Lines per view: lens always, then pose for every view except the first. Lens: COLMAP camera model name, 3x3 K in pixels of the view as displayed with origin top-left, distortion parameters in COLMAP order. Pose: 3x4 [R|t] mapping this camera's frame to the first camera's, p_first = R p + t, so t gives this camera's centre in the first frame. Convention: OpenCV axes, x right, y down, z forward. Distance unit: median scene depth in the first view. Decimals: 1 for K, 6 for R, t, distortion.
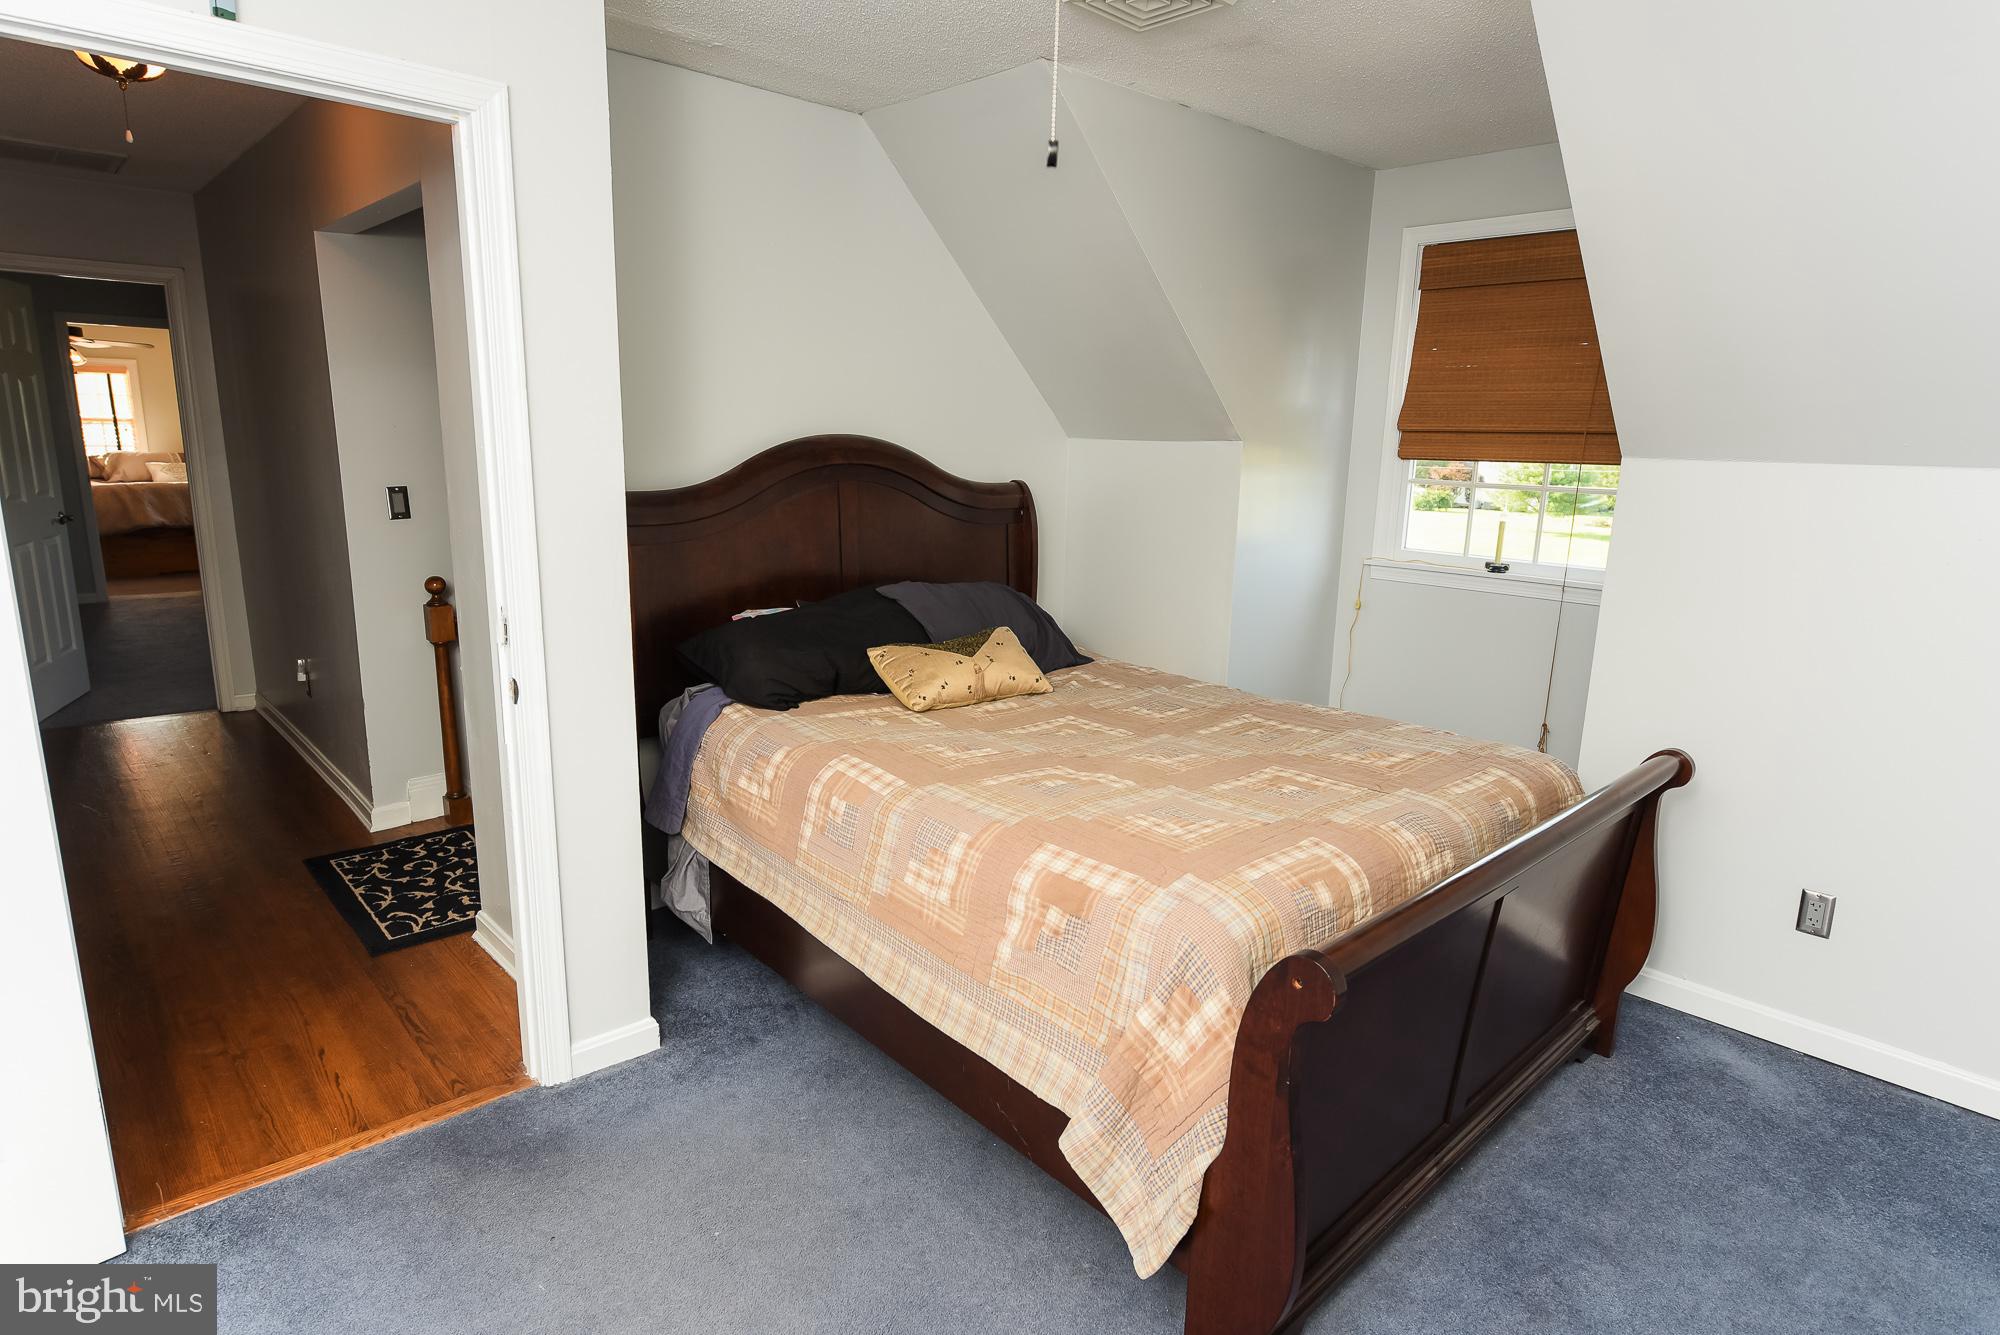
lens RADIAL K [[1092.2, 0, 1000.0], [0, 1092.2, 667.5], [0, 0, 1]] dist [0.001223, 0.000299]
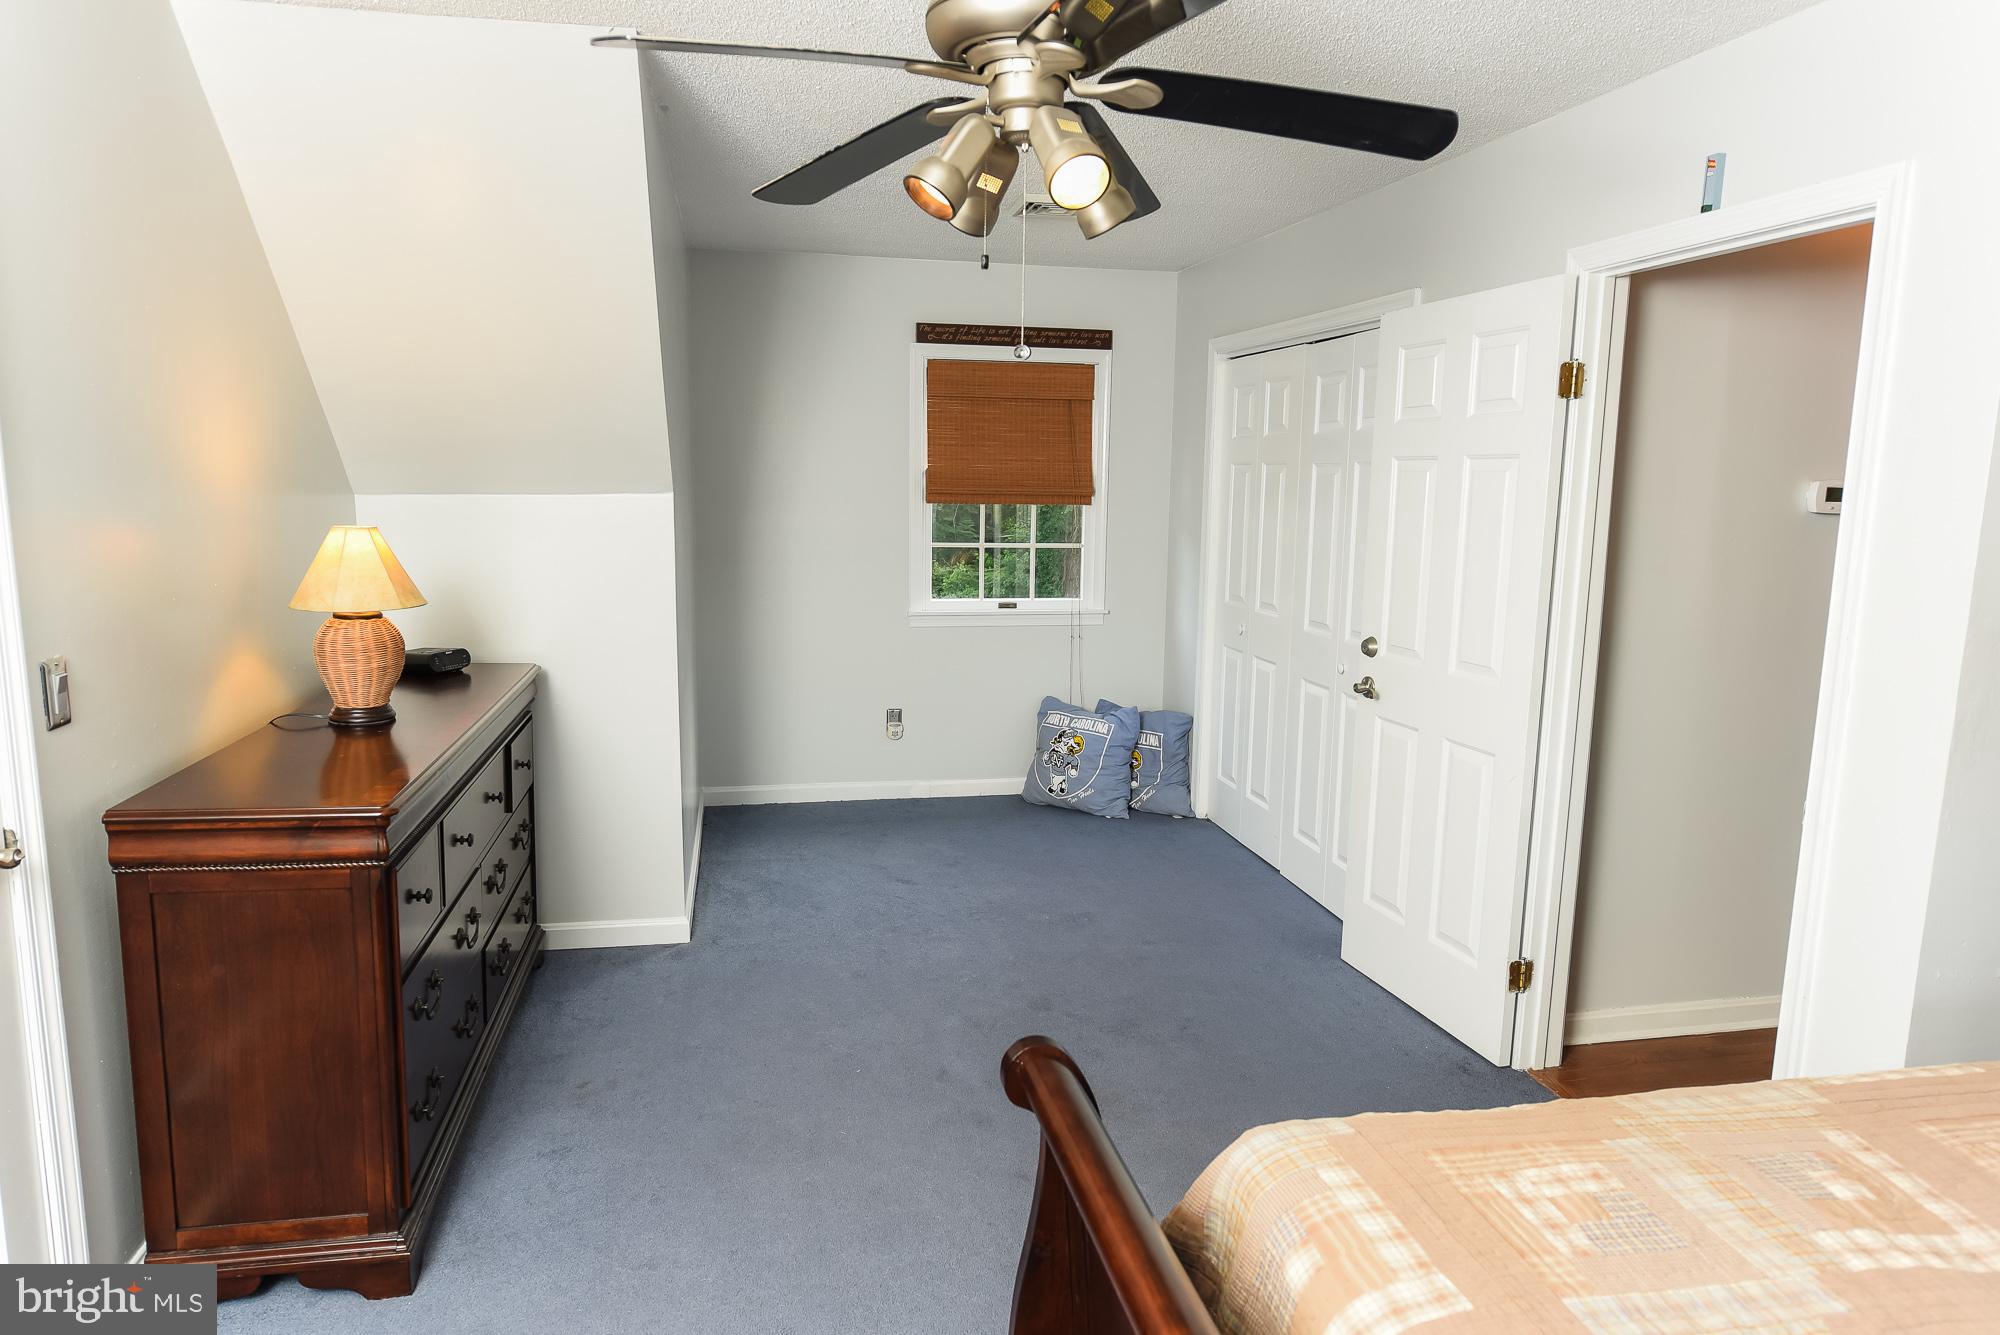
lens RADIAL K [[1274.1, 0, 1000.0], [0, 1274.1, 667.5], [0, 0, 1]] dist [-0.007298, -0.001403]
pose [[-0.526880, 0.098330, -0.844232, 0.799791], [-0.207043, 0.948515, 0.239691, -0.208768], [0.824336, 0.301081, -0.479395, 0.917170]]
